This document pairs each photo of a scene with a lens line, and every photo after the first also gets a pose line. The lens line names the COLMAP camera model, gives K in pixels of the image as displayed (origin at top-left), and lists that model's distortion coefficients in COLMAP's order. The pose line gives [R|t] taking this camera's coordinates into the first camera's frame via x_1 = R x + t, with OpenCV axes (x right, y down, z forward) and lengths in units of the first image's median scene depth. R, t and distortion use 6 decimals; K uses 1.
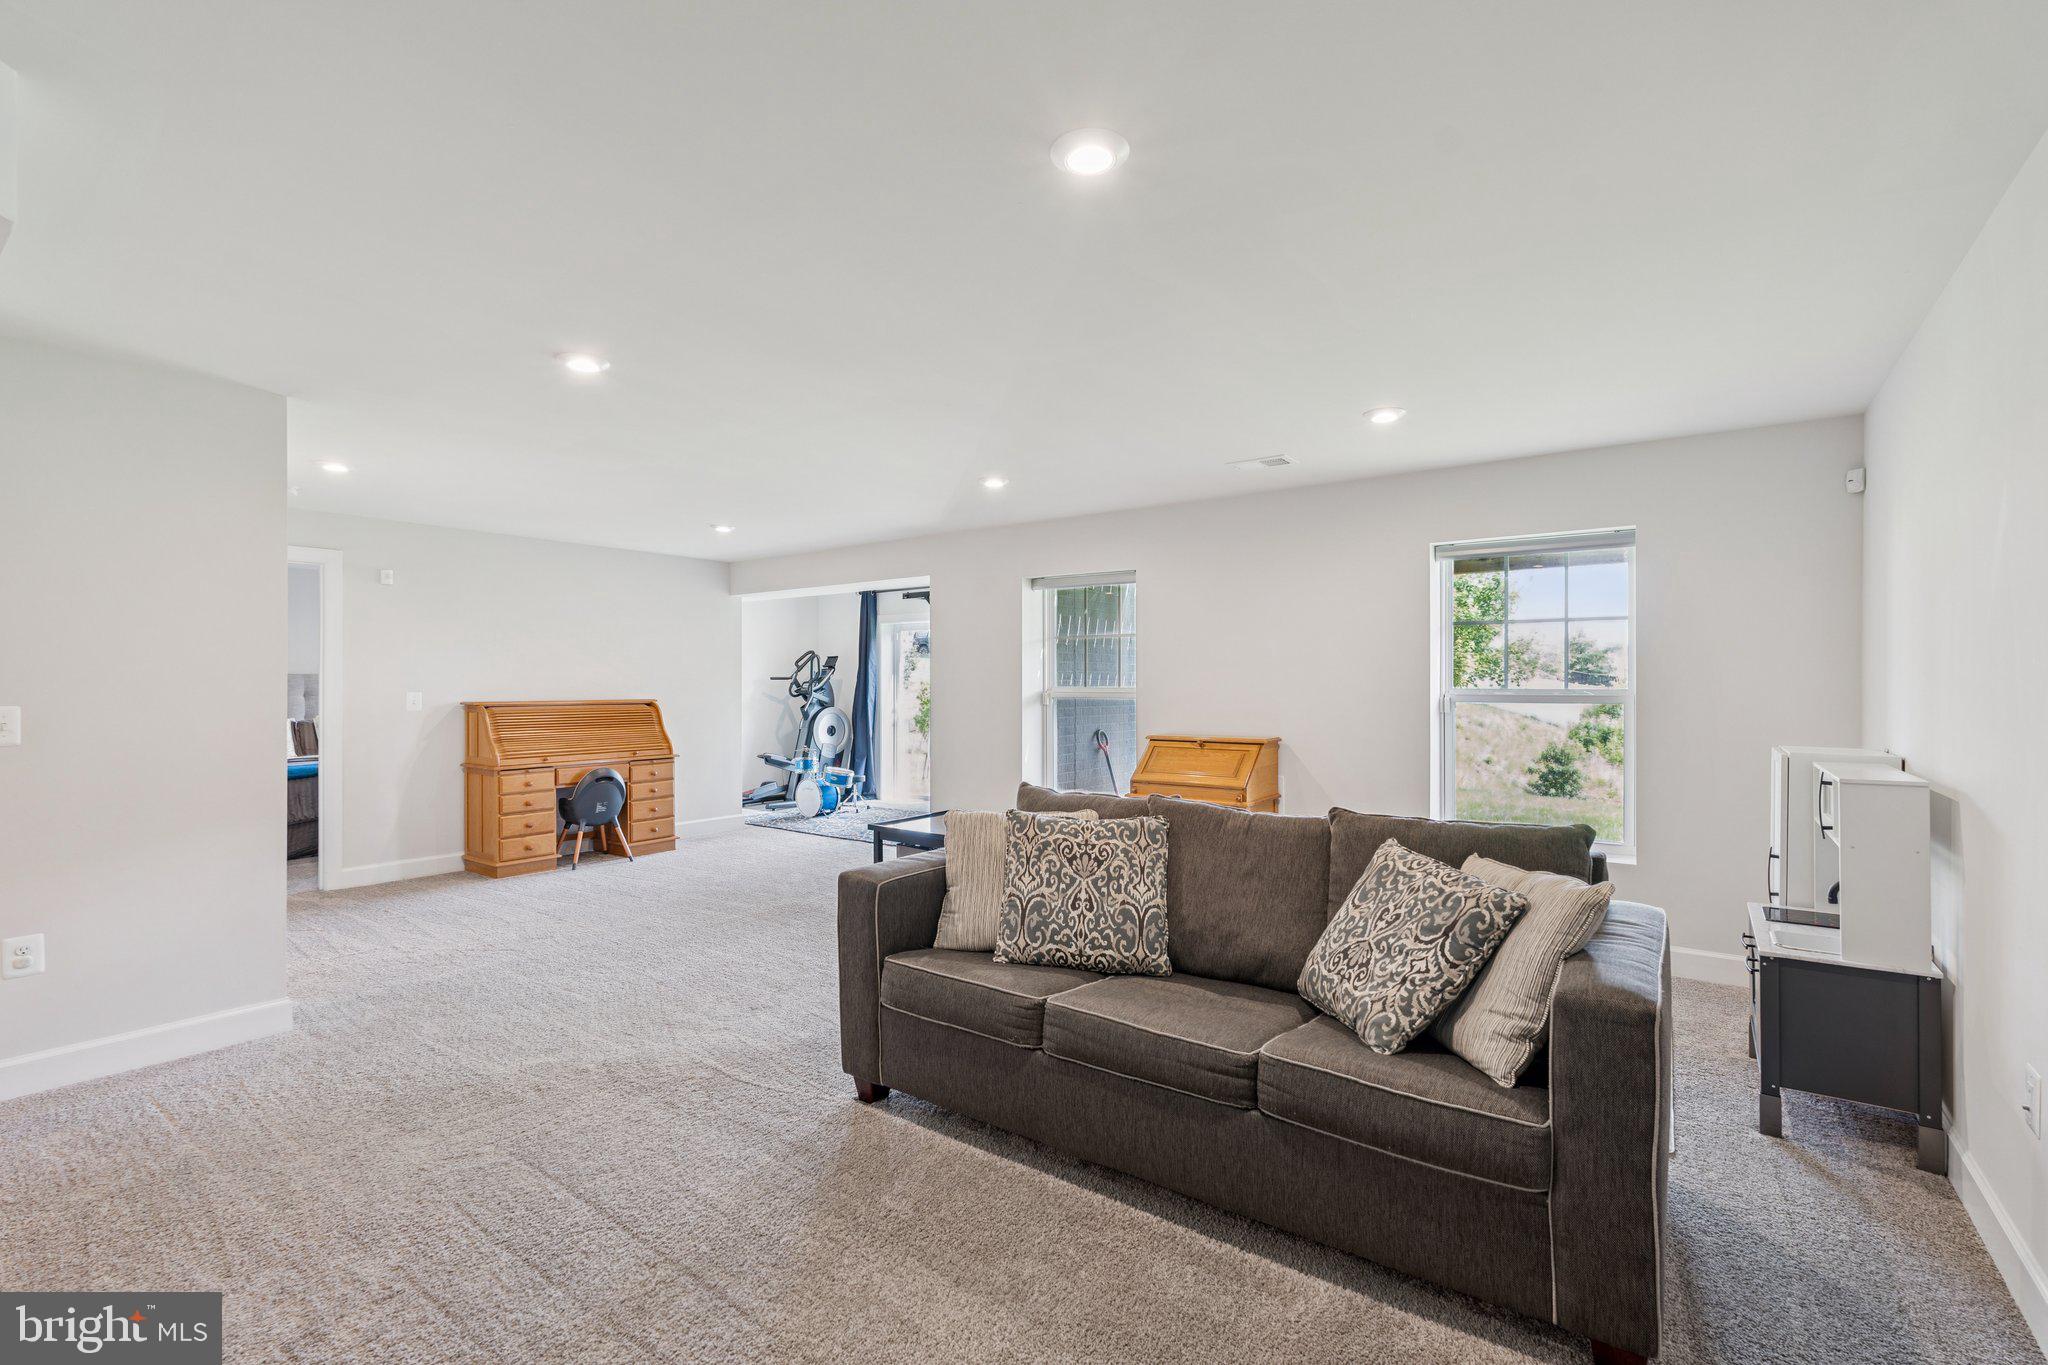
lens RADIAL K [[914.3, 0, 1024.0], [0, 914.3, 682.5], [0, 0, 1]] dist [0.026643, 0.000005]
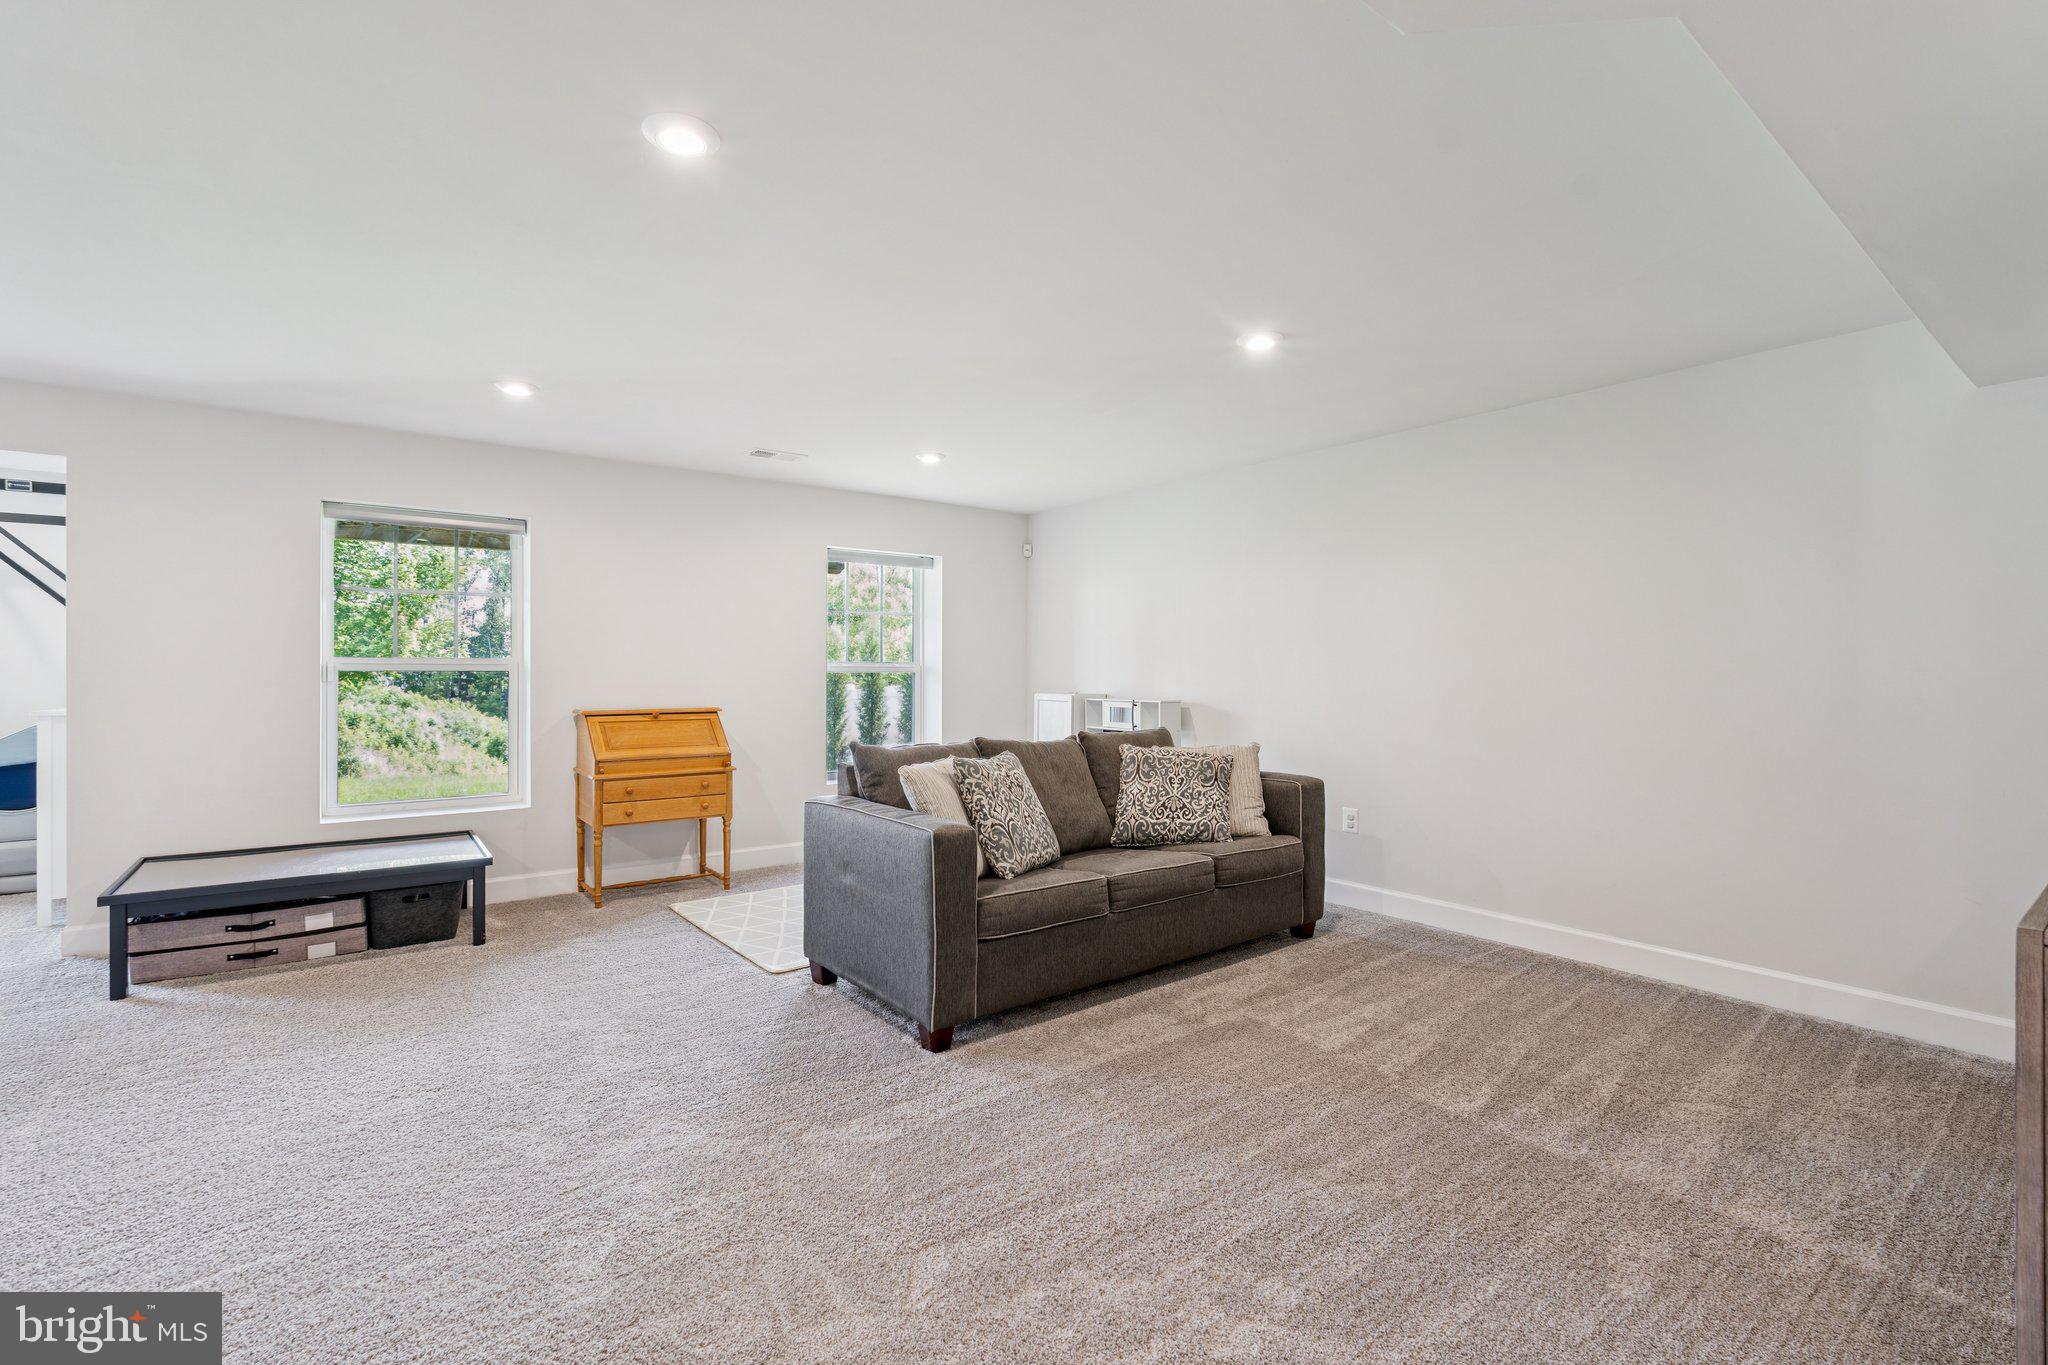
lens RADIAL K [[925.4, 0, 1024.0], [0, 925.4, 682.5], [0, 0, 1]] dist [-0.001179, -0.000119]
pose [[0.280691, -0.013049, 0.959710, -0.887459], [-0.006244, 0.999862, 0.015421, 0.018651], [-0.959778, -0.010321, 0.280570, 0.485919]]
